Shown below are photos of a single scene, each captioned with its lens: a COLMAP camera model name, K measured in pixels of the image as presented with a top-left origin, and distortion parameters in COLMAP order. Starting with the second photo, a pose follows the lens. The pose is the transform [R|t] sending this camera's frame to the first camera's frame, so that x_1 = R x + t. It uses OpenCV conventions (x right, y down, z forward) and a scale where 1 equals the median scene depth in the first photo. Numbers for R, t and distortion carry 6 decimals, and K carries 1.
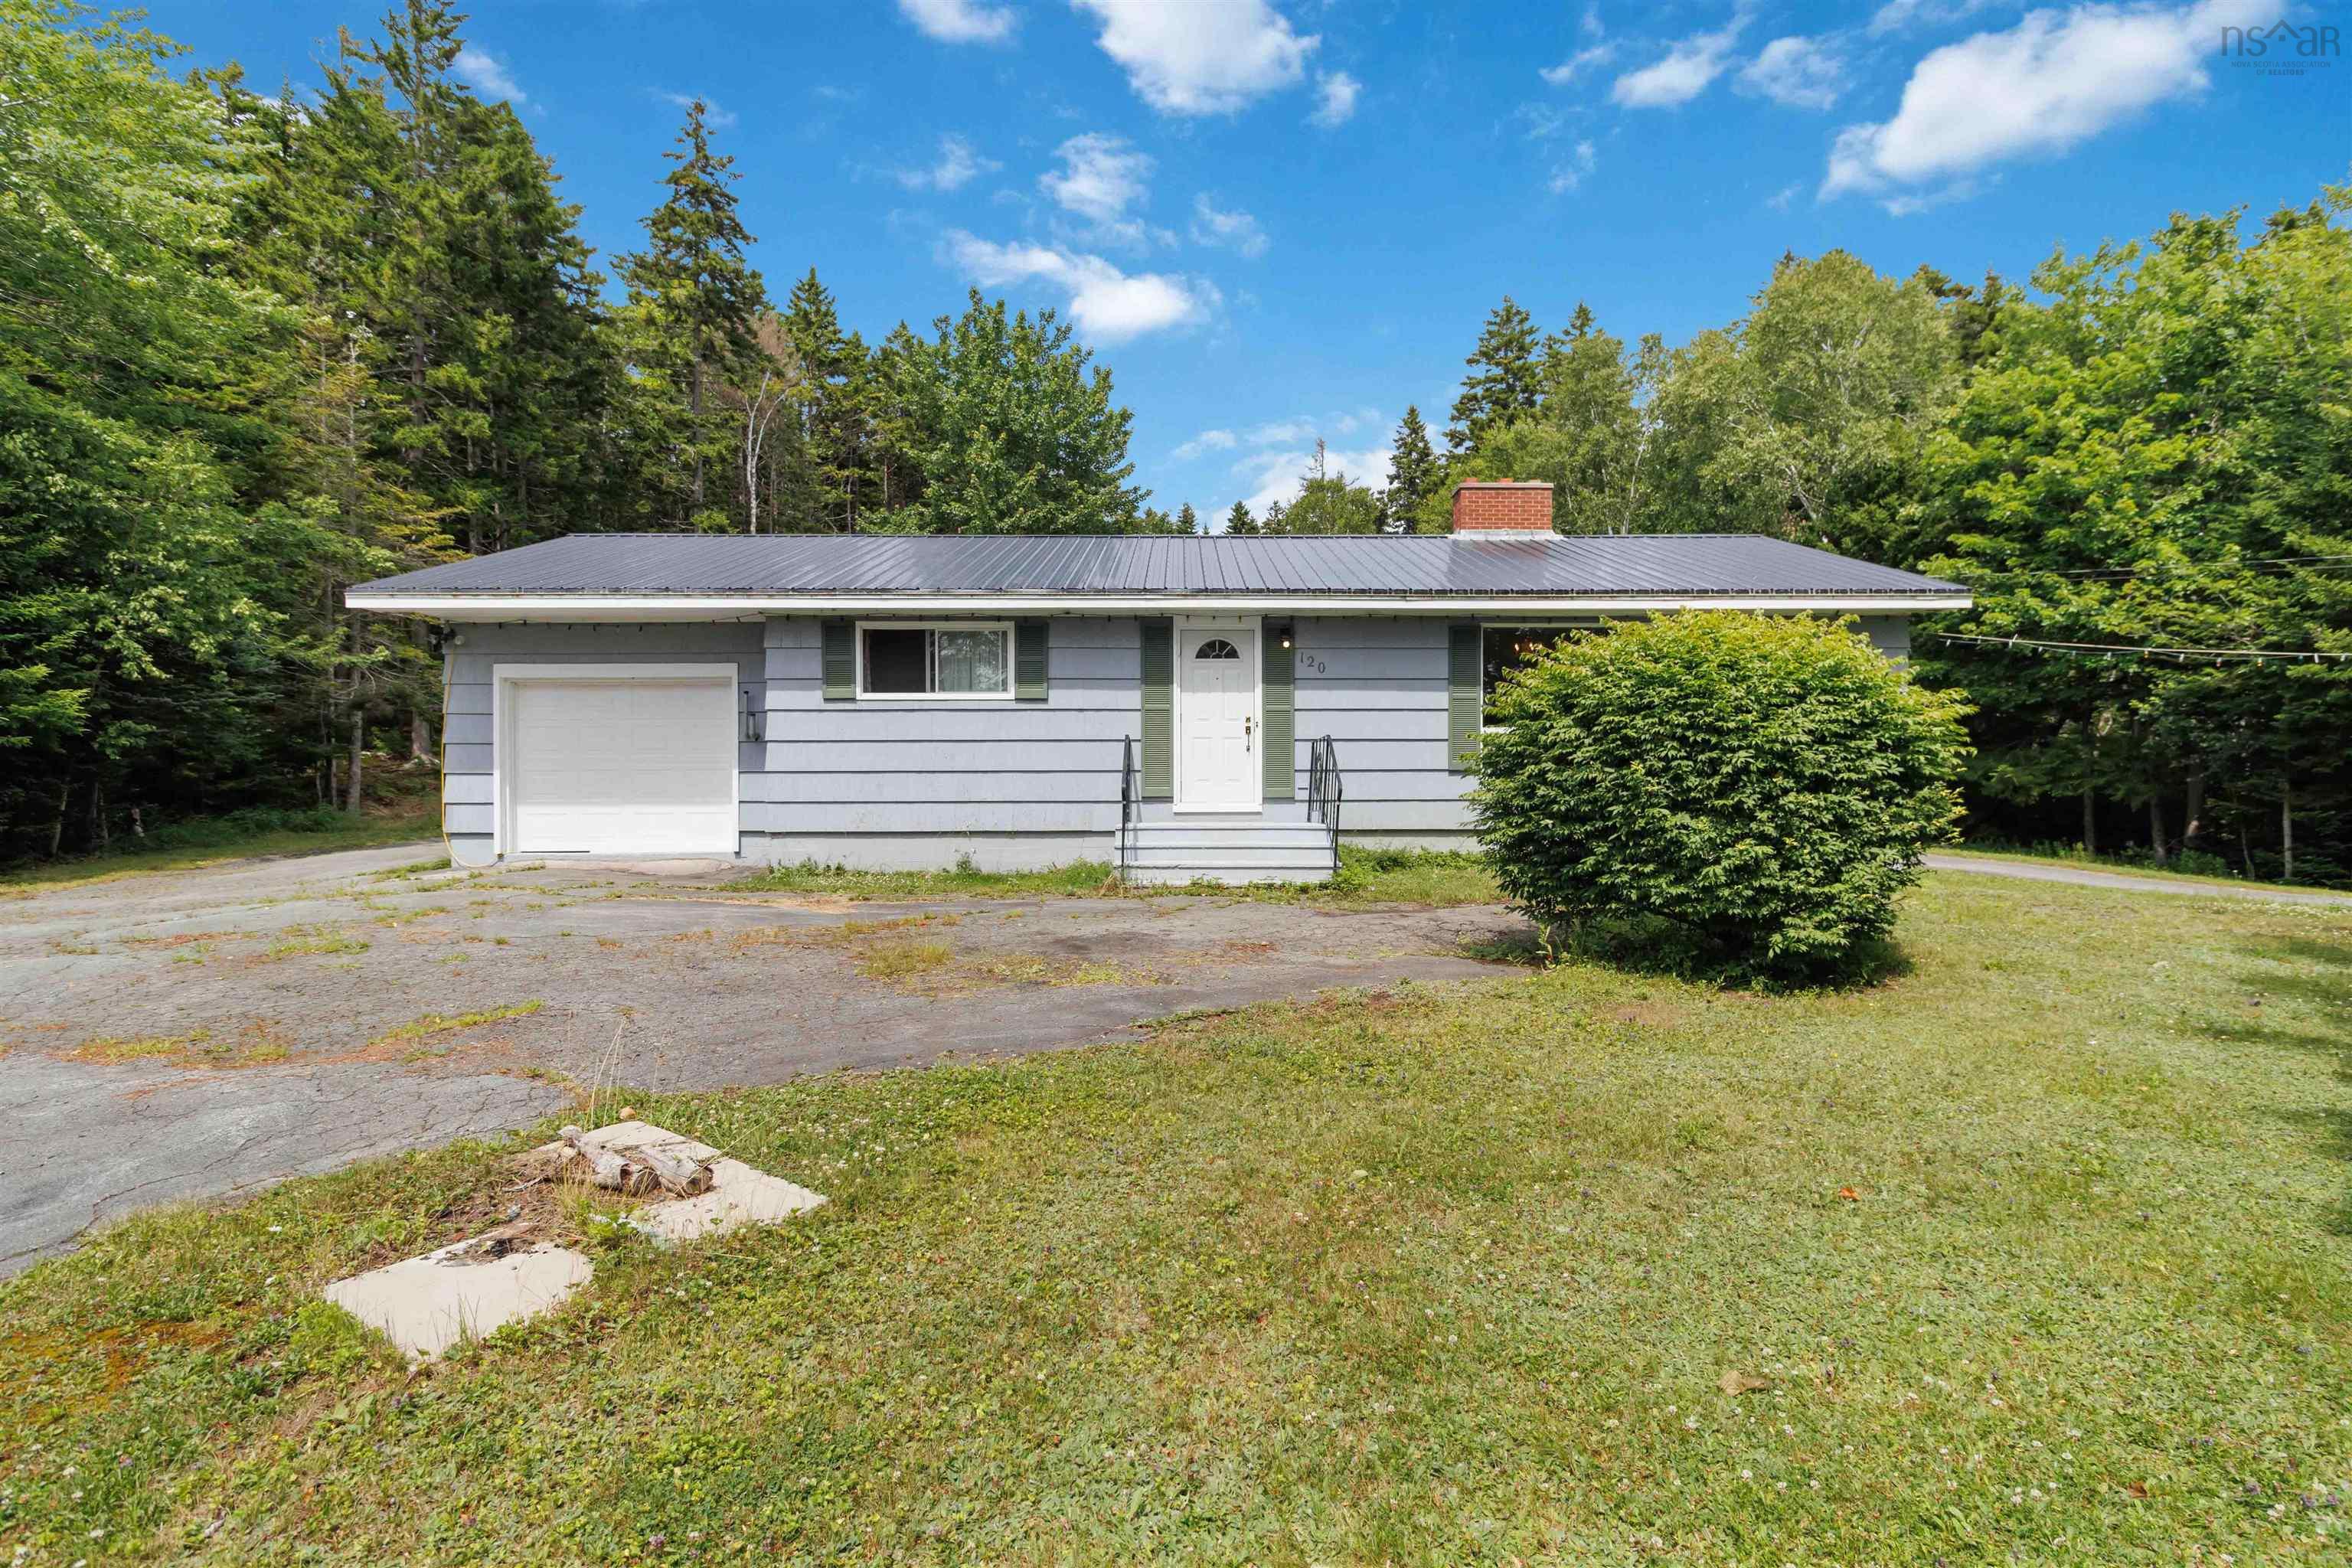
lens RADIAL K [[1154.7, 0, 1174.5], [0, 1154.7, 803.7], [0, 0, 1]] dist [-0.002035, -0.000972]
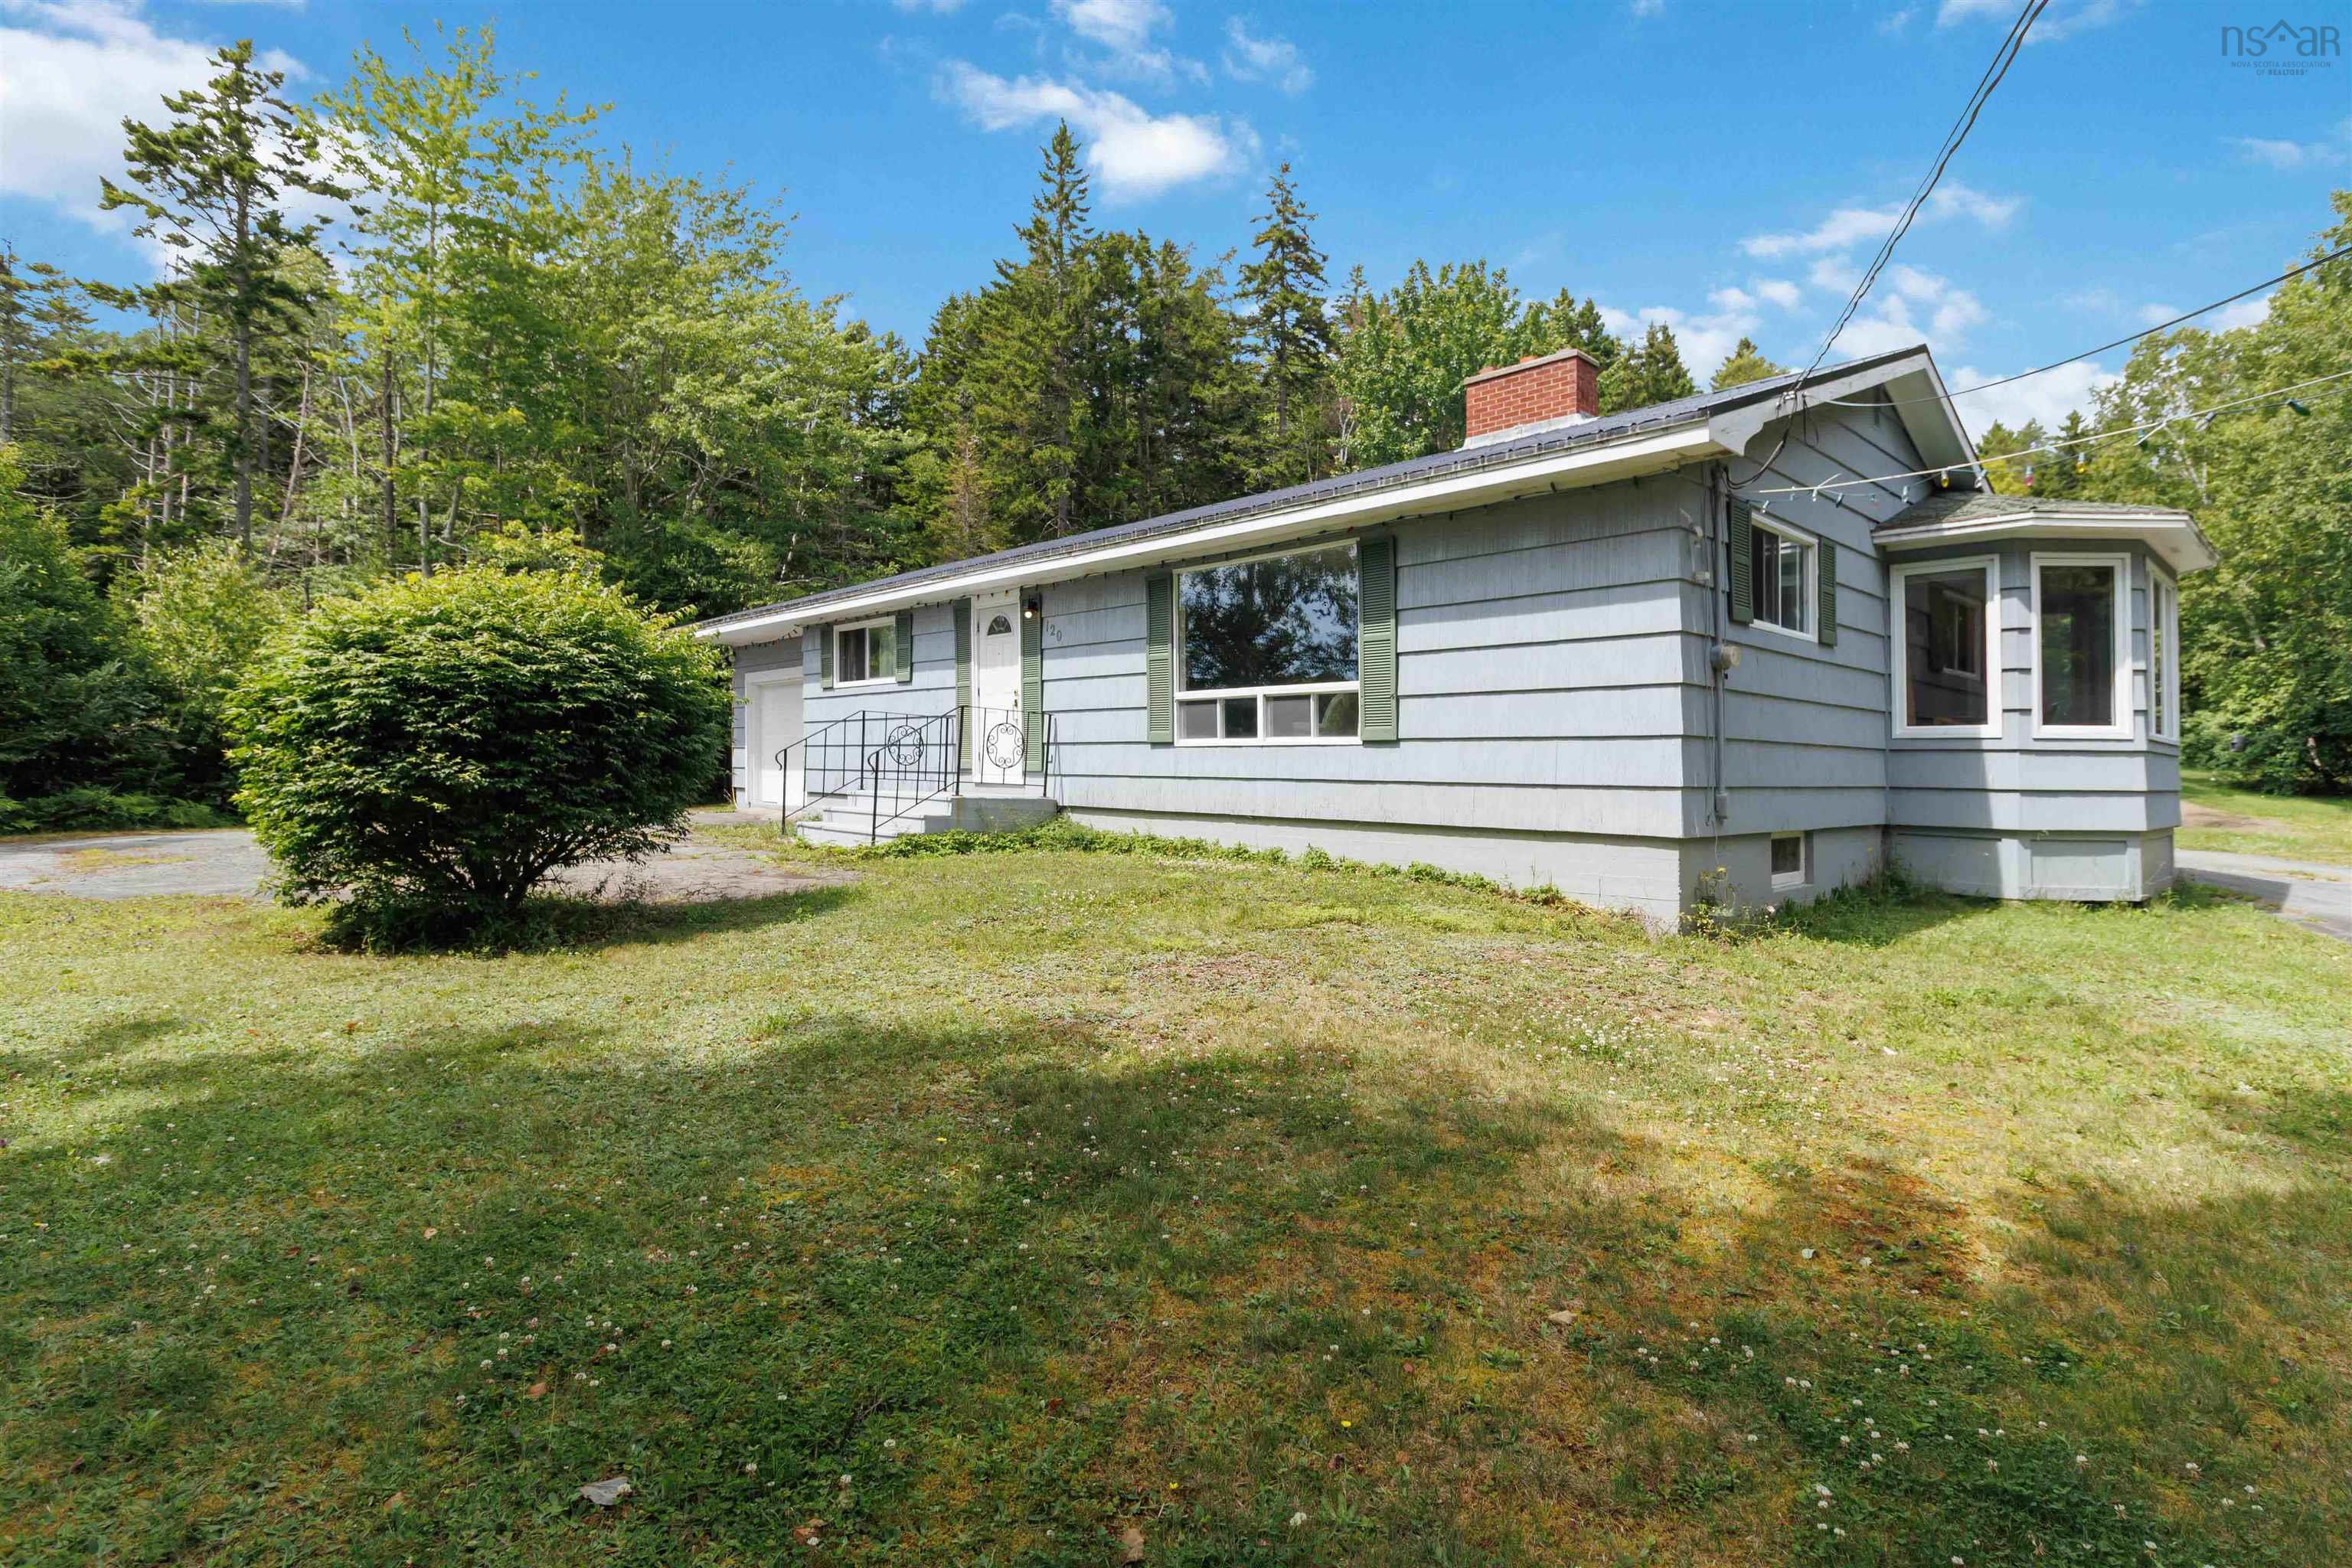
lens RADIAL K [[1154.7, 0, 1178.1], [0, 1154.7, 766.9], [0, 0, 1]] dist [-0.002035, -0.000972]
pose [[0.672890, 0.012158, -0.739643, 0.894823], [-0.024589, 0.999680, -0.005937, -0.006185], [0.739334, 0.022182, 0.672973, 0.431017]]
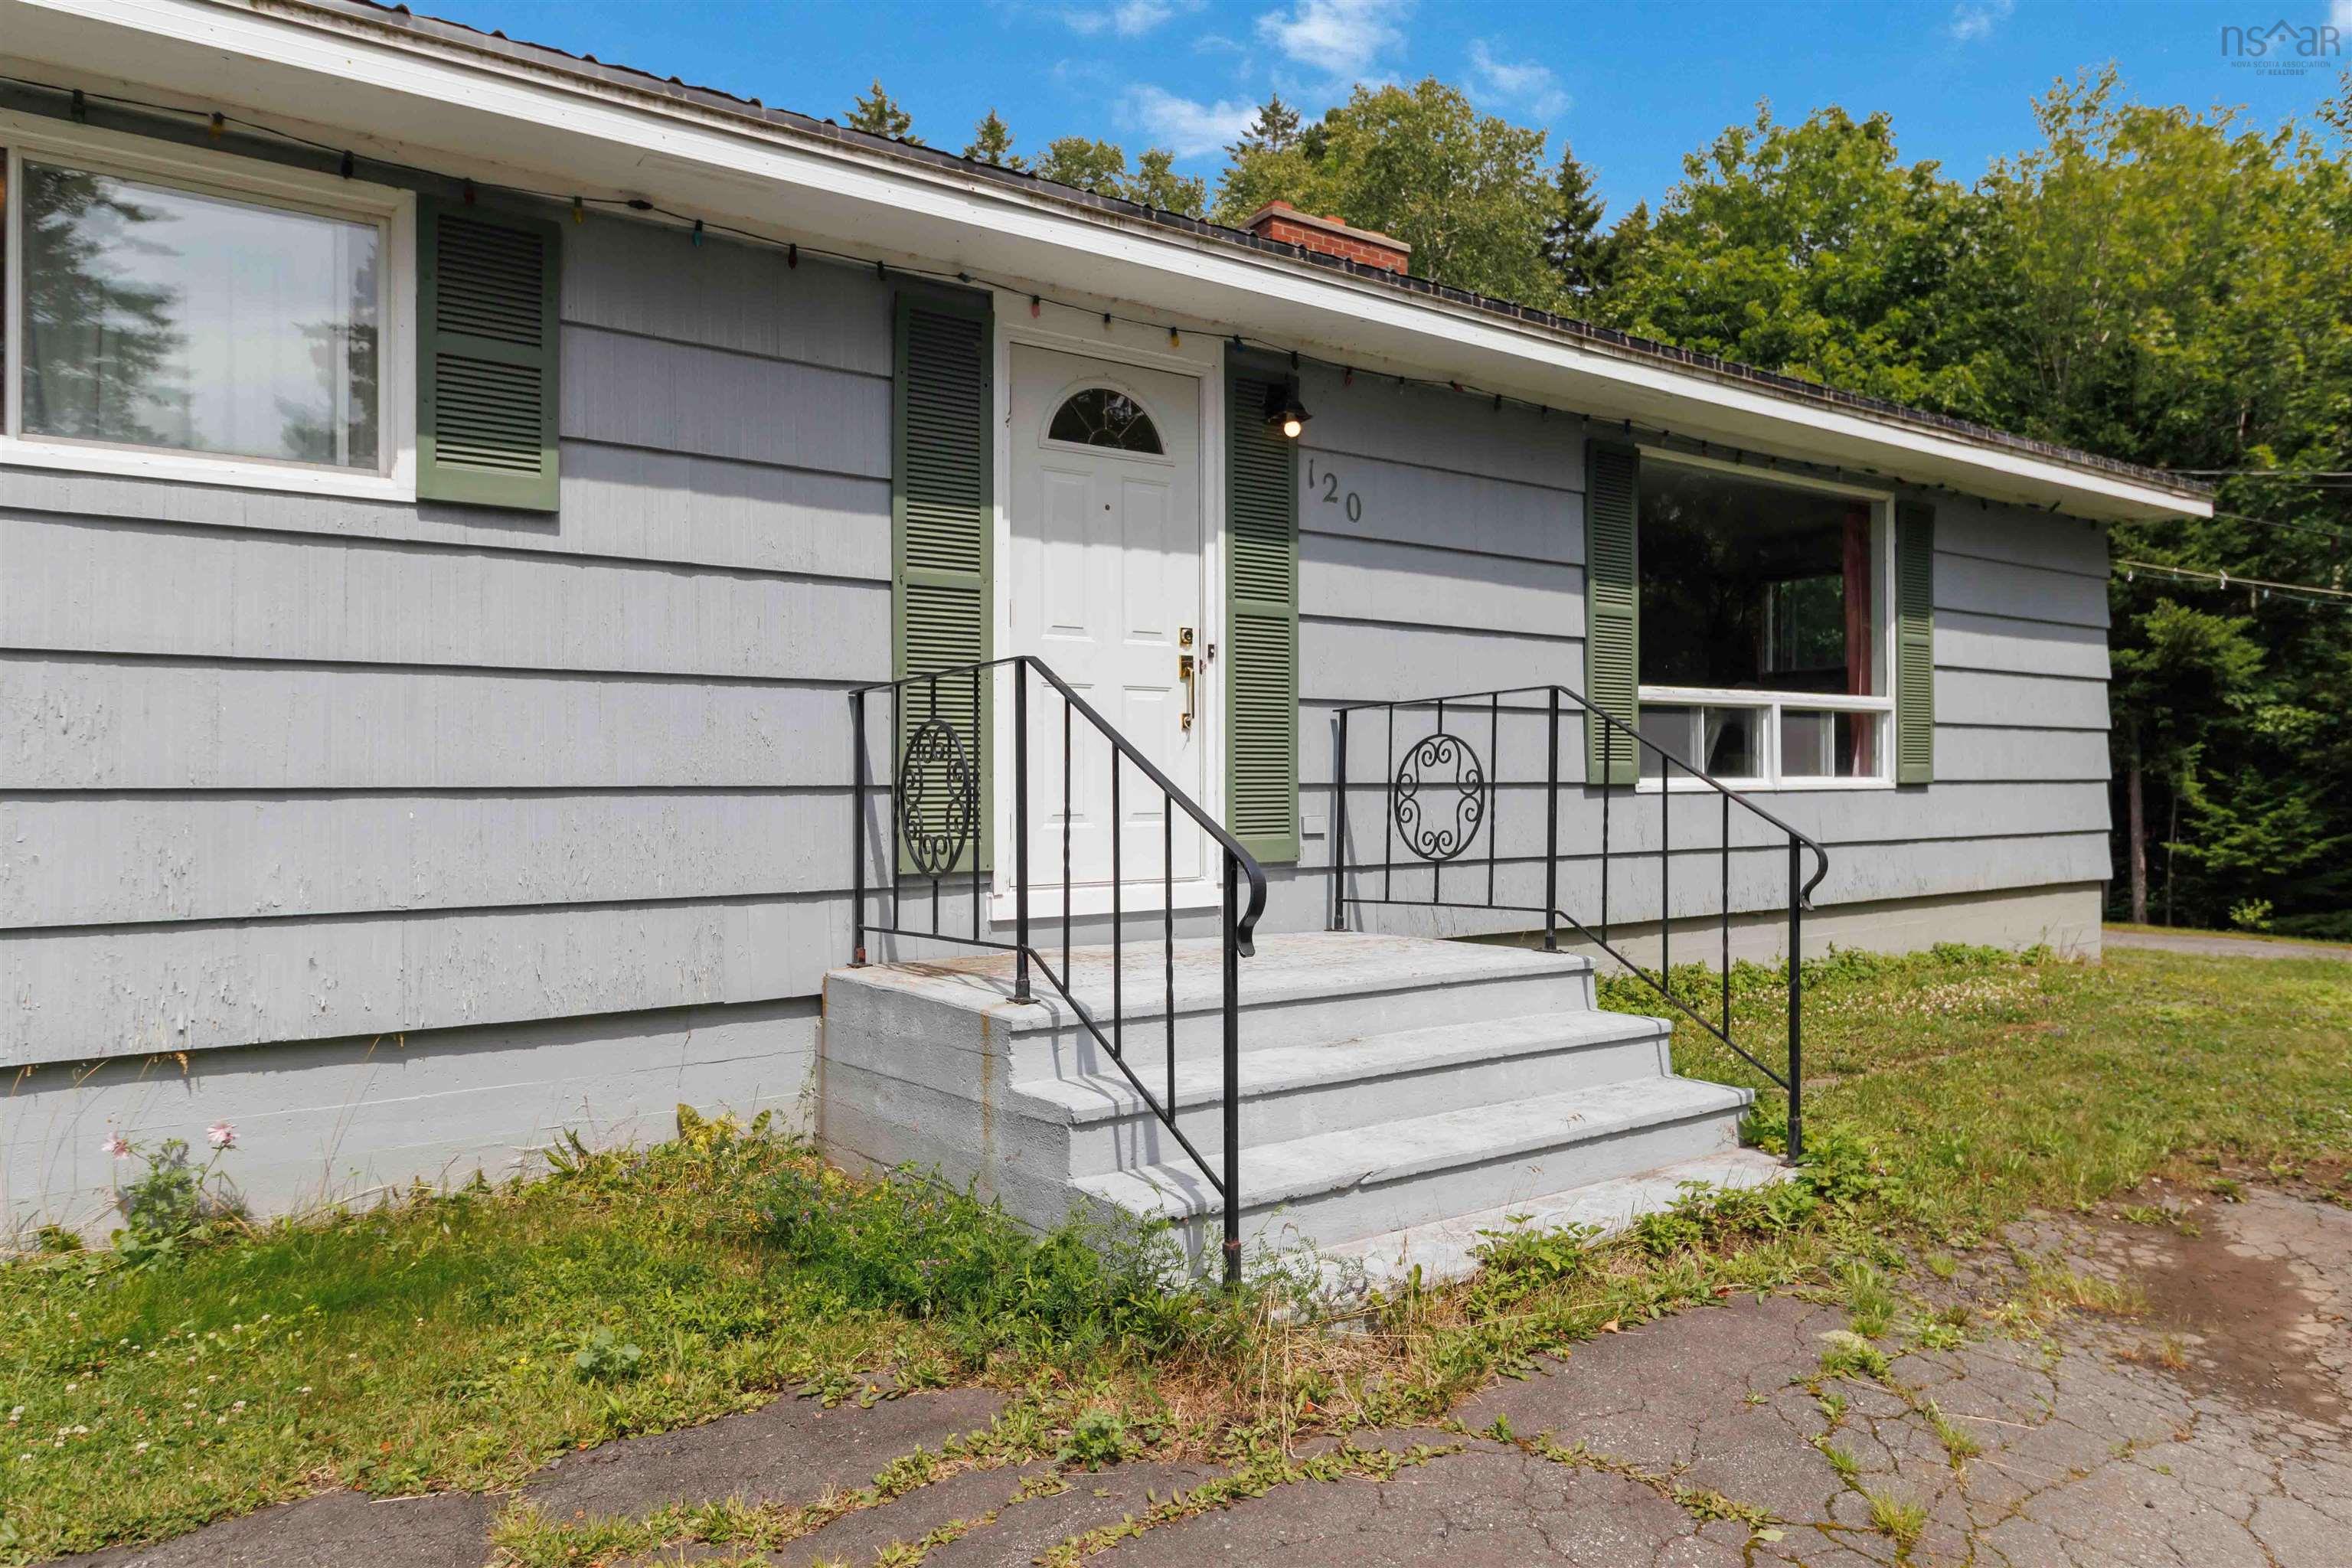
lens RADIAL K [[1452.2, 0, 1185.0], [0, 1452.2, 776.2], [0, 0, 1]] dist [0.005775, -0.000475]
pose [[0.831359, 0.002334, 0.555731, -0.173065], [0.007480, 0.999854, -0.015389, -0.024970], [-0.555685, 0.016951, 0.831220, 0.641578]]
